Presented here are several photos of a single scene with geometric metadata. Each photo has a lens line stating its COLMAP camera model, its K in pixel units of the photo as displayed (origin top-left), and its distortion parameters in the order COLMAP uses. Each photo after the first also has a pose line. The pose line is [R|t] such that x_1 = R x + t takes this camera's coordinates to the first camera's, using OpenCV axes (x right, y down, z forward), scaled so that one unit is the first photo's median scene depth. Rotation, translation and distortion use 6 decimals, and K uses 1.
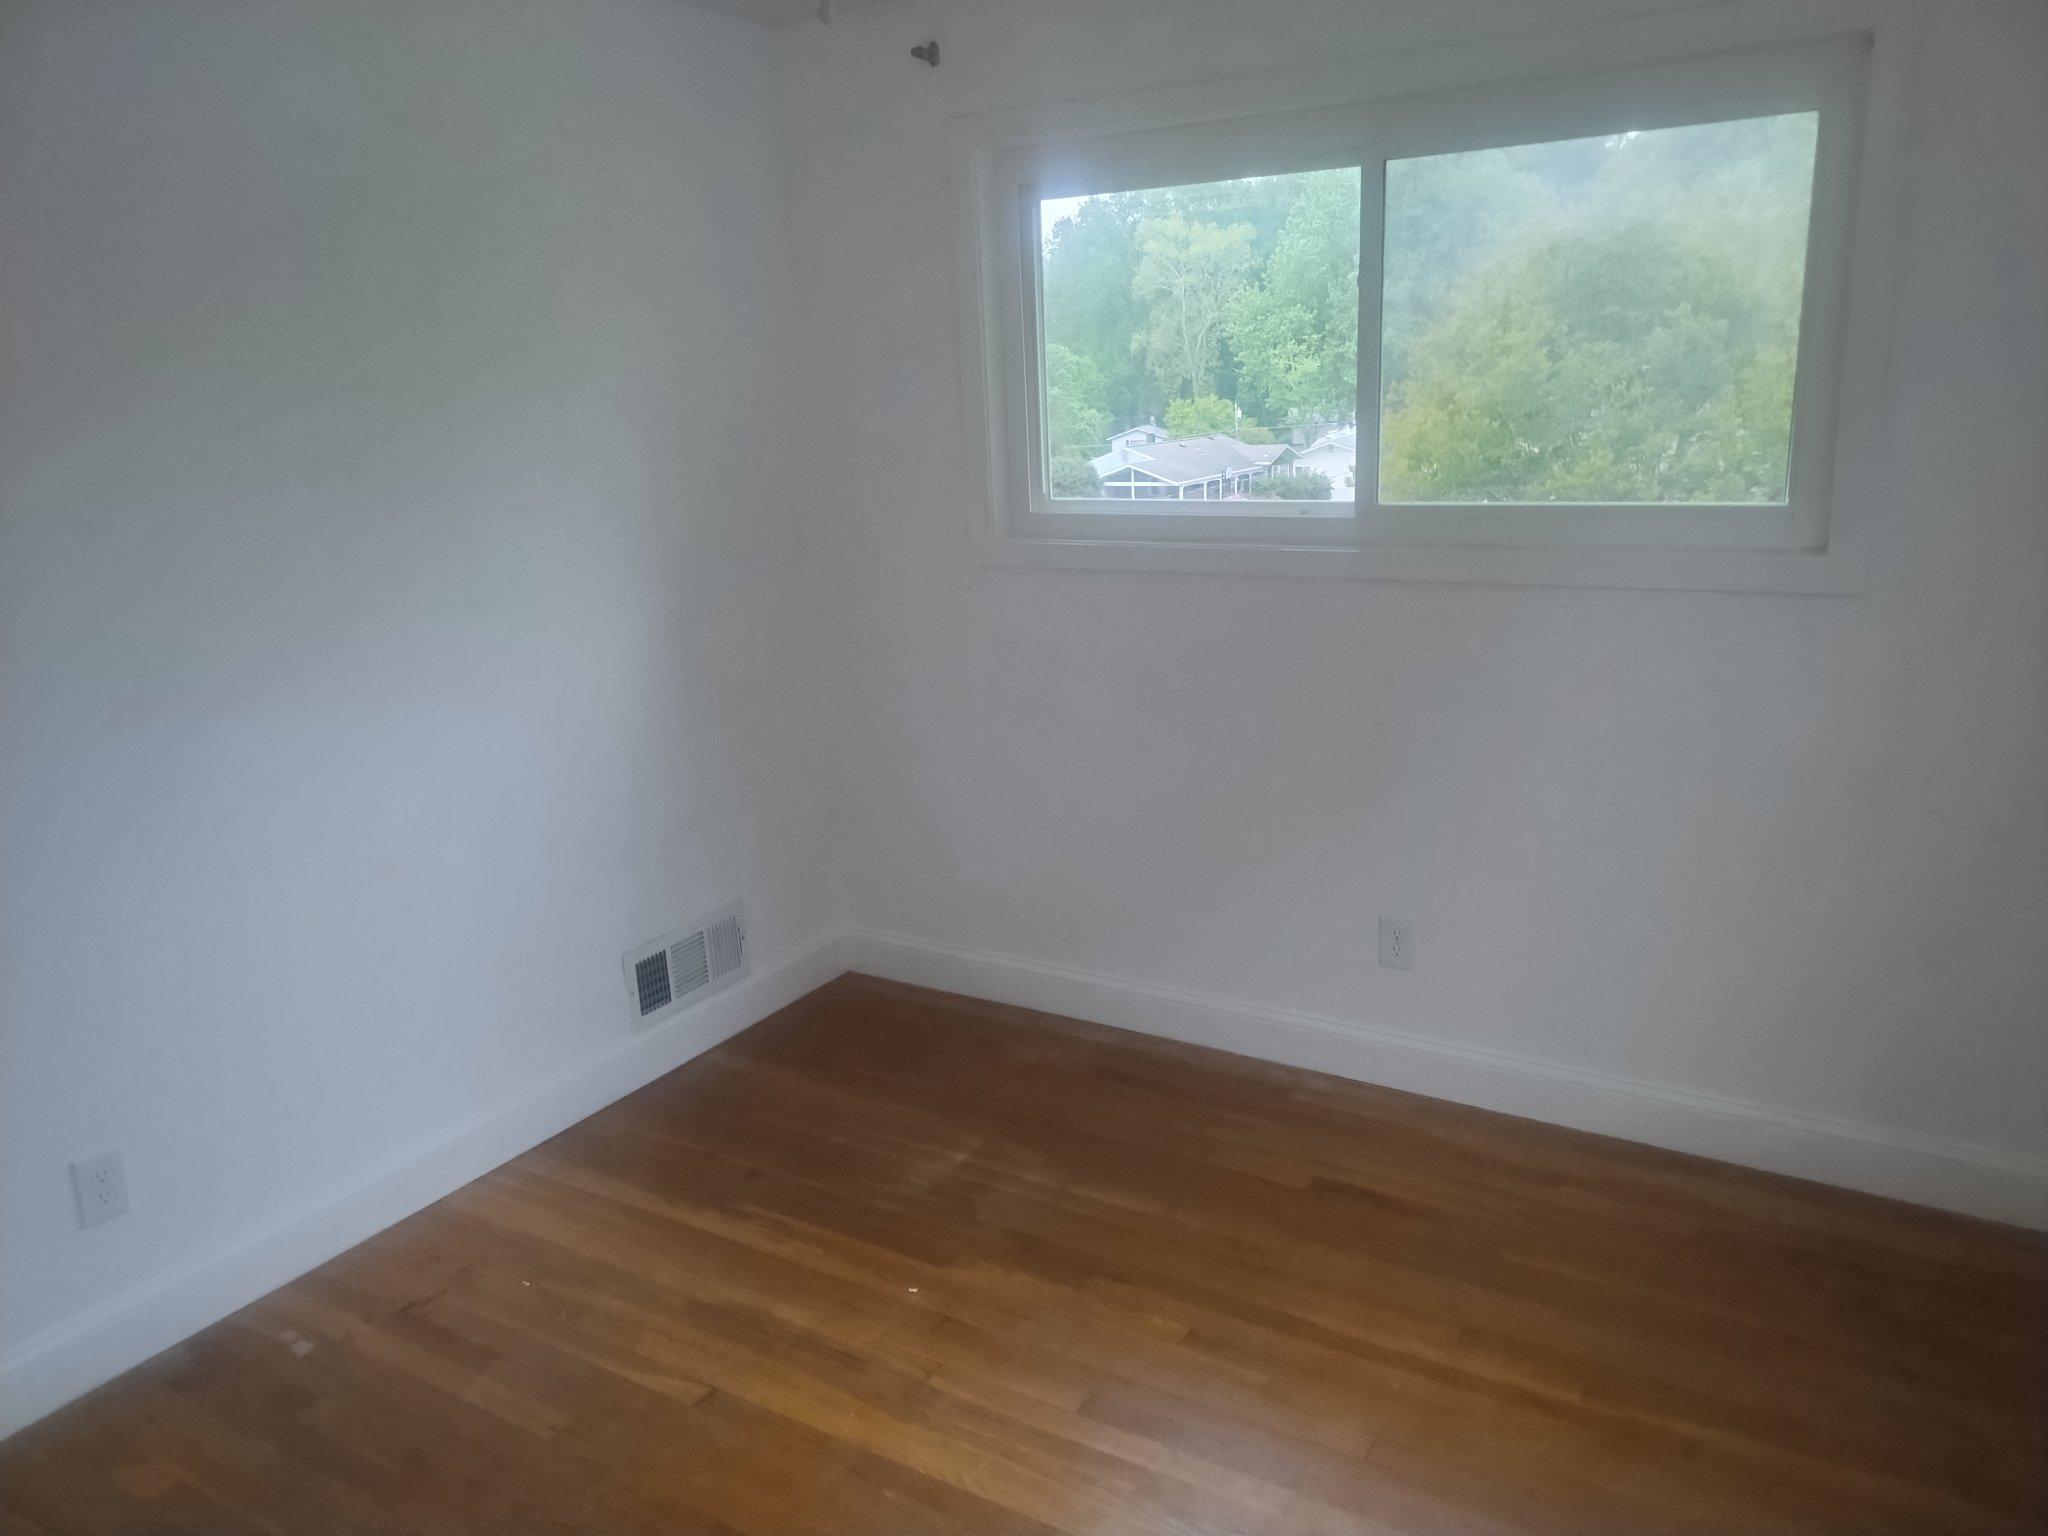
lens RADIAL K [[1510.8, 0, 1025.4], [0, 1510.8, 769.0], [0, 0, 1]] dist [0.083853, -0.115356]
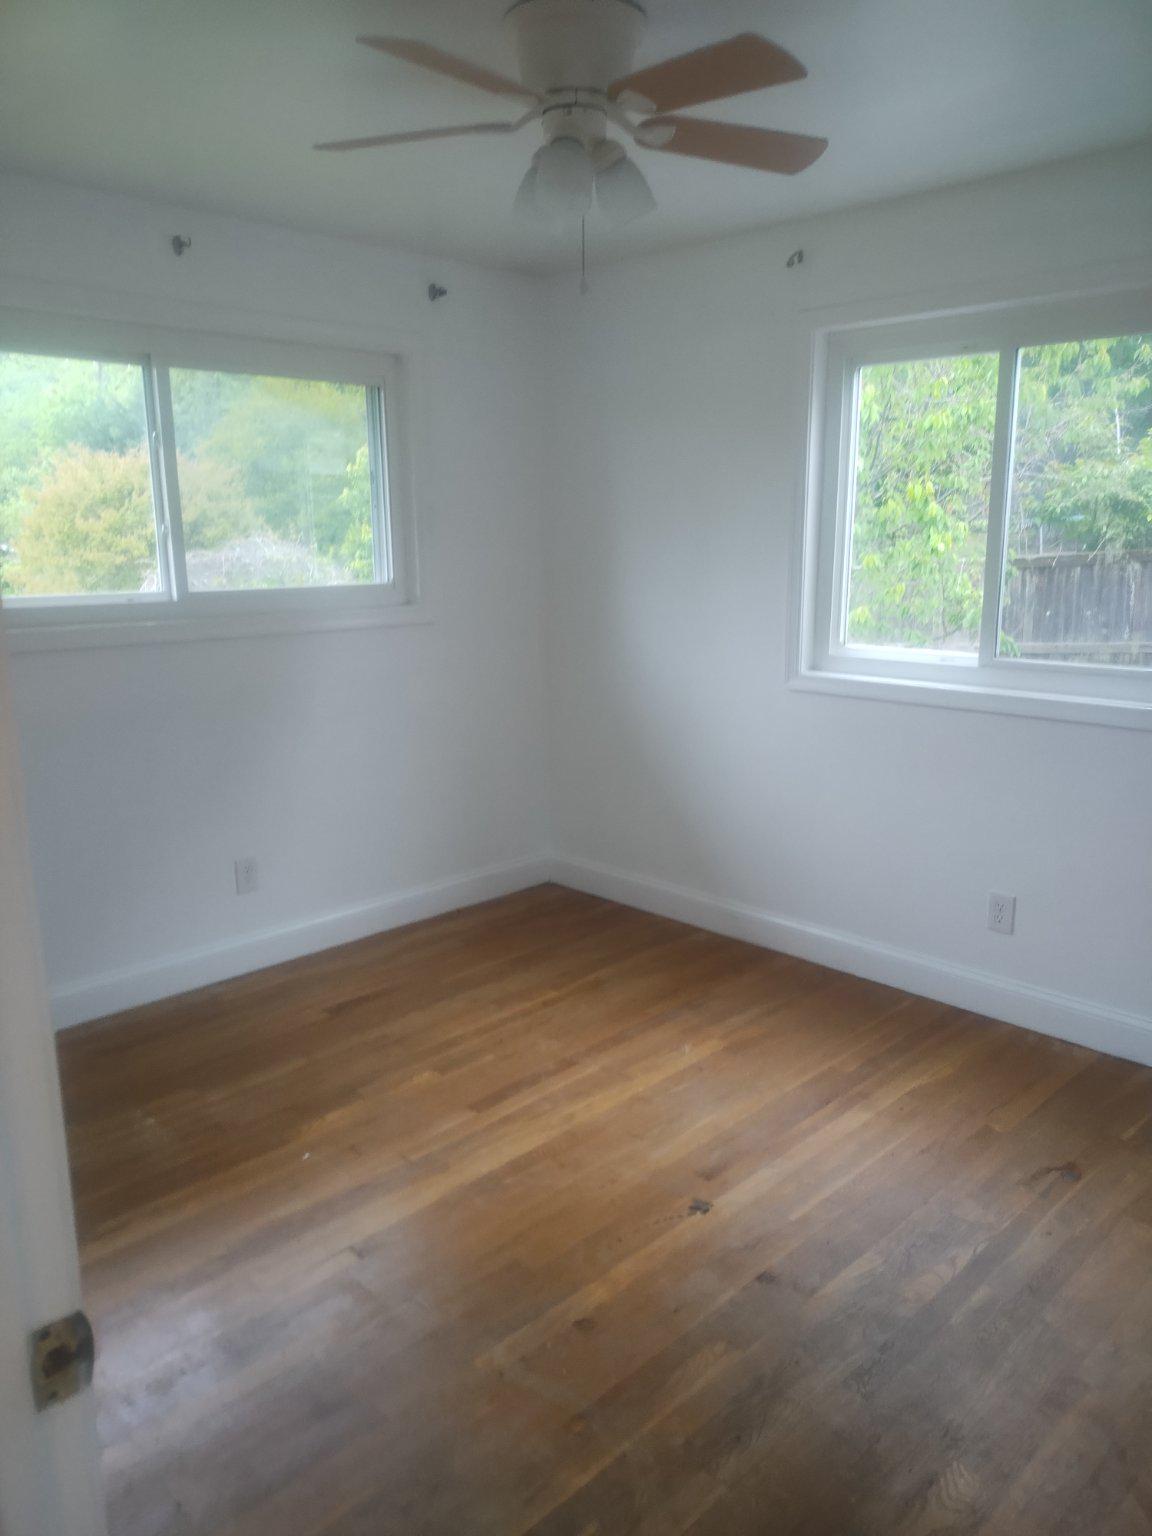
lens RADIAL K [[1133.1, 0, 577.4], [0, 1133.1, 761.5], [0, 0, 1]] dist [0.083853, -0.115356]
pose [[0.231680, -0.161907, 0.959224, -0.910956], [0.243587, 0.964294, 0.103930, -0.040482], [-0.941801, 0.209576, 0.262846, 0.426746]]
